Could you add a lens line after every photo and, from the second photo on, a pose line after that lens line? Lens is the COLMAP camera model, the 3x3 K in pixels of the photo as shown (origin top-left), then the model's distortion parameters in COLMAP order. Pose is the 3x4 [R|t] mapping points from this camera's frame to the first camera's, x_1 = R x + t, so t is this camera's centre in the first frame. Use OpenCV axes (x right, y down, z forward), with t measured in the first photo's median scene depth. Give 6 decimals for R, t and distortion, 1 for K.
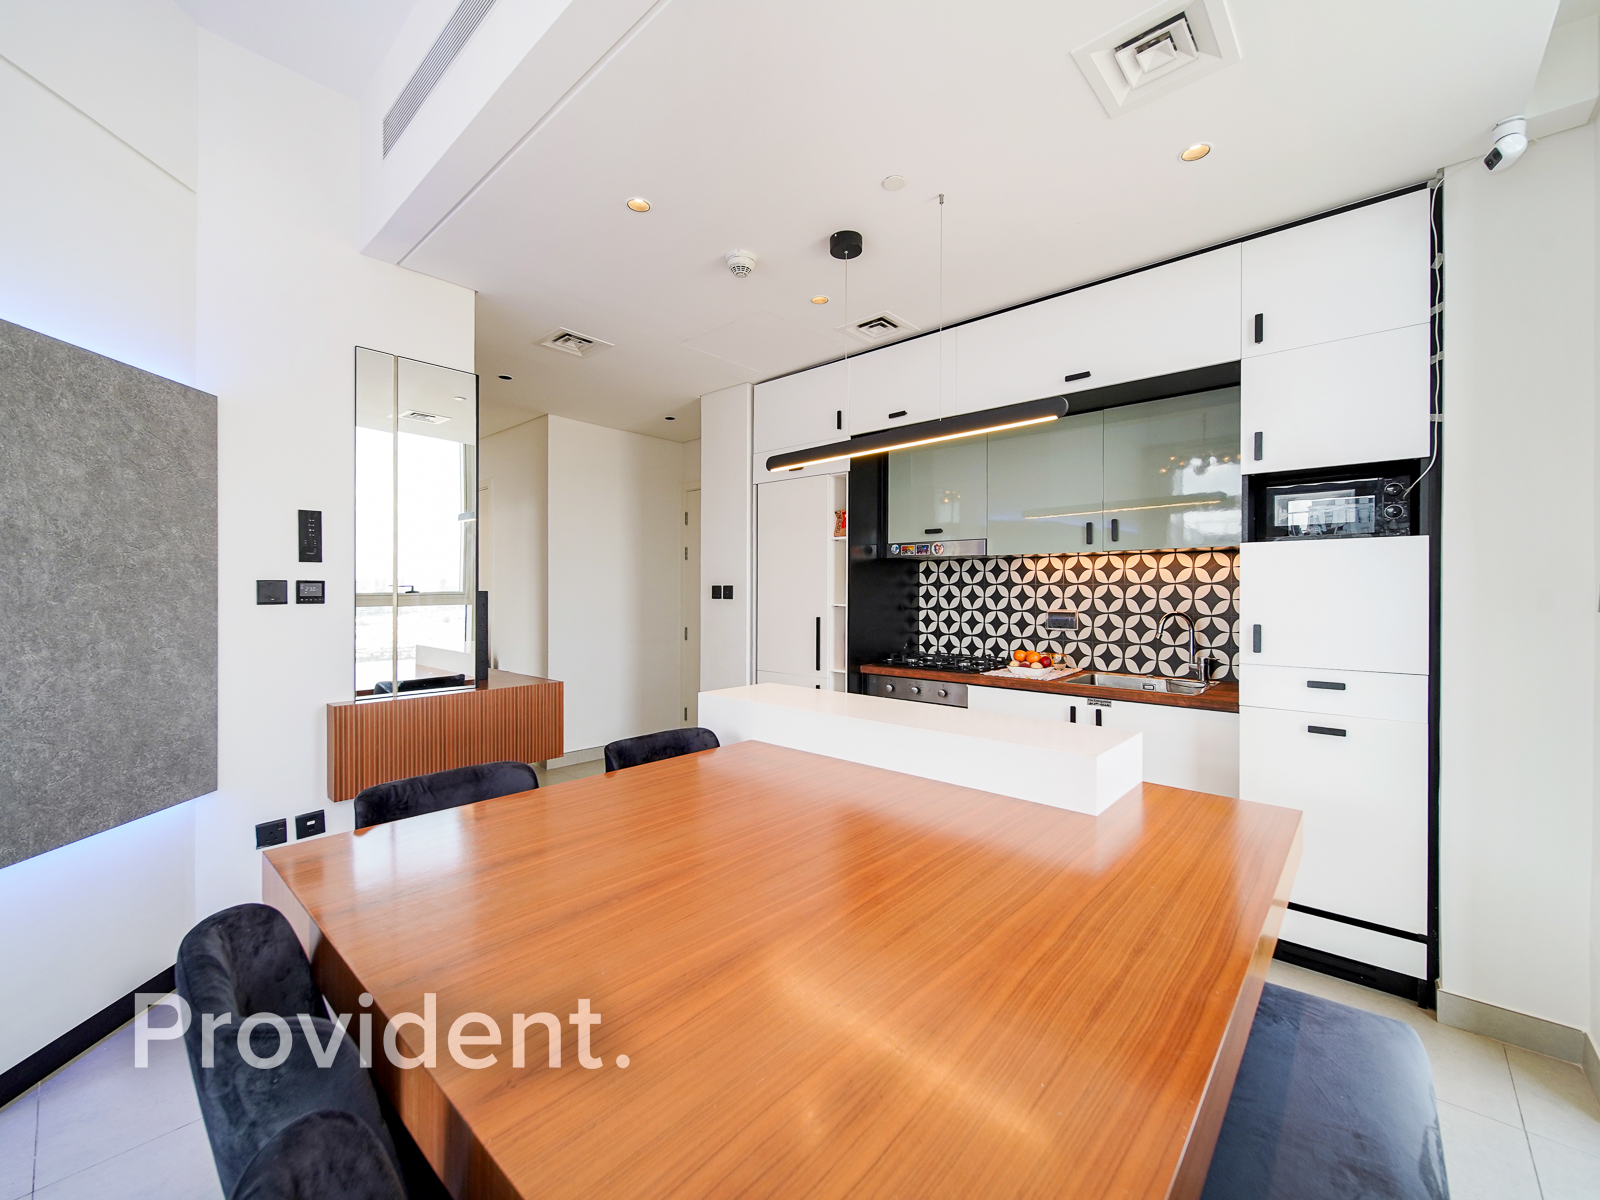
lens RADIAL K [[653.1, 0, 800.2], [0, 653.1, 624.5], [0, 0, 1]] dist [0.003865, -0.002615]
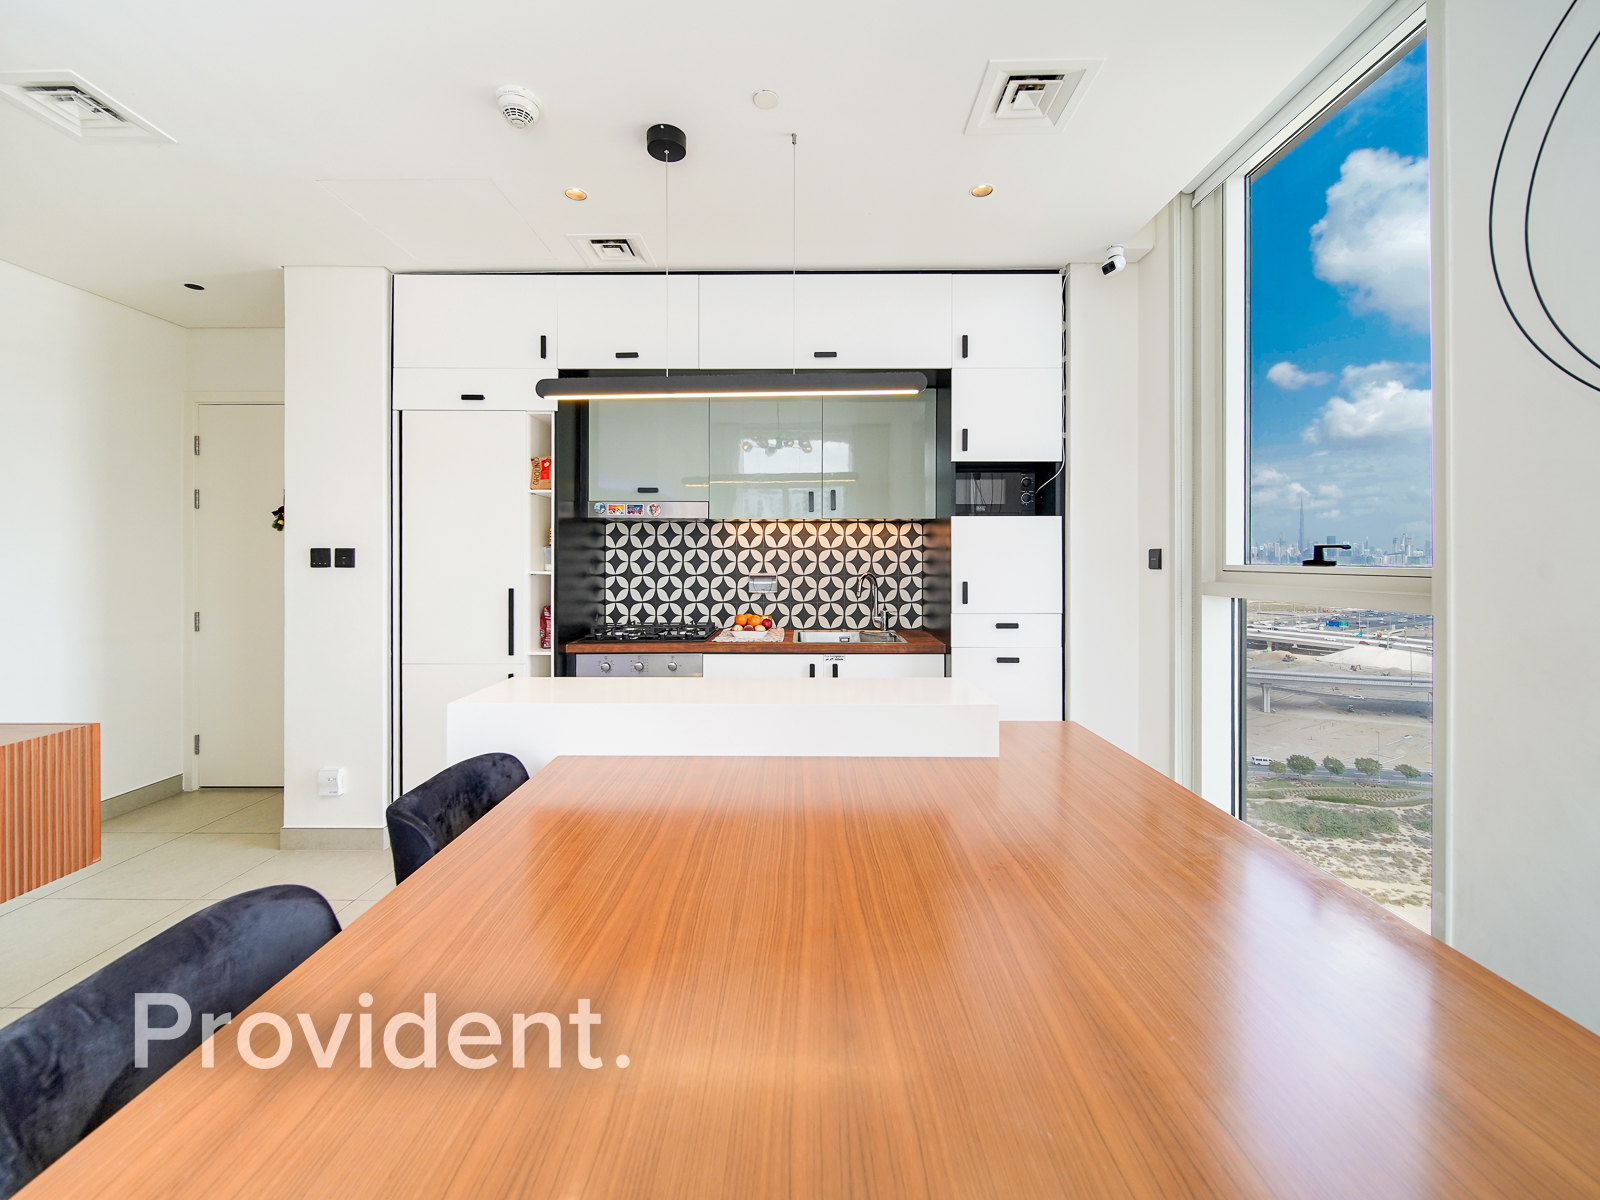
lens RADIAL K [[653.1, 0, 798.8], [0, 653.1, 582.8], [0, 0, 1]] dist [0.003865, -0.002615]
pose [[0.749457, -0.029712, 0.661386, -0.258998], [0.035686, 0.999353, 0.004457, -0.010336], [-0.661091, 0.020262, 0.750032, 0.186913]]
